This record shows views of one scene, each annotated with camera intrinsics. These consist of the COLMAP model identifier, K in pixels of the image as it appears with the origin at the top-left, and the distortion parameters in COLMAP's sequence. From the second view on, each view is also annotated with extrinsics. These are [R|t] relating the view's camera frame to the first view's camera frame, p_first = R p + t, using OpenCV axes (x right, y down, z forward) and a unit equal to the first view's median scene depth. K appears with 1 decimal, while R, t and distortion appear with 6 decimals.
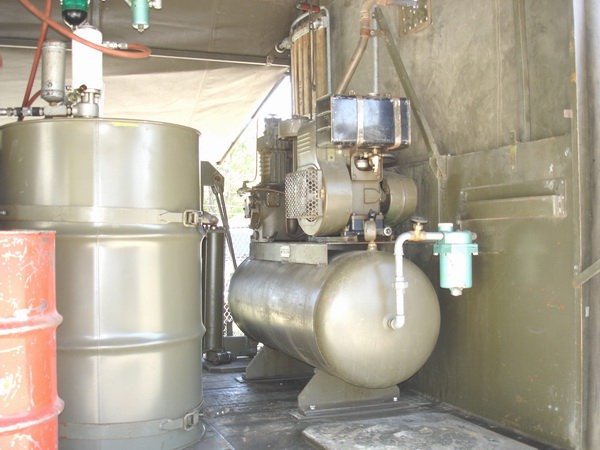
lens RADIAL K [[736.5, 0, 300.0], [0, 736.5, 225.0], [0, 0, 1]] dist [-0.044853, -0.206029]
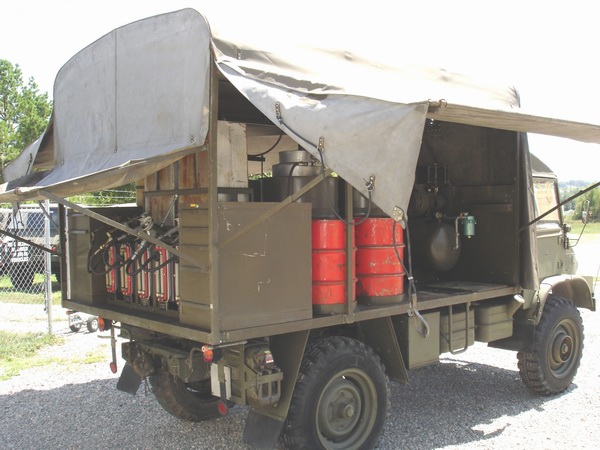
lens RADIAL K [[674.9, 0, 300.0], [0, 674.9, 225.0], [0, 0, 1]] dist [-0.077547, -0.106167]
pose [[0.943207, -0.008655, 0.332093, -1.239212], [-0.001742, 0.999518, 0.030997, -0.033466], [-0.332202, -0.029815, 0.942737, -1.205046]]
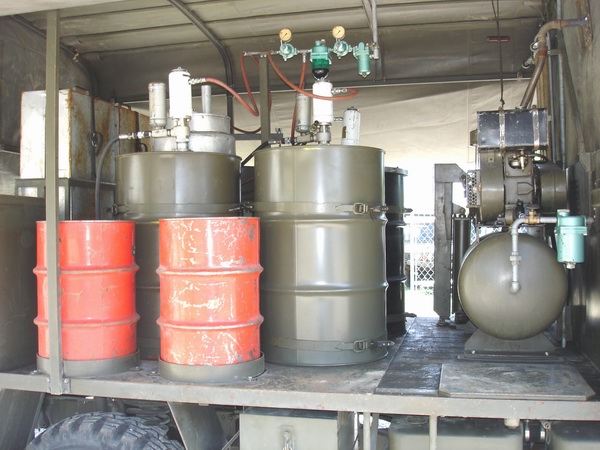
lens RADIAL K [[674.9, 0, 300.0], [0, 674.9, 225.0], [0, 0, 1]] dist [-0.077547, -0.106167]
pose [[0.815359, -0.000397, -0.578956, 0.471828], [0.008851, 0.999891, 0.011779, 0.006222], [0.578888, -0.014729, 0.815274, -0.154590]]
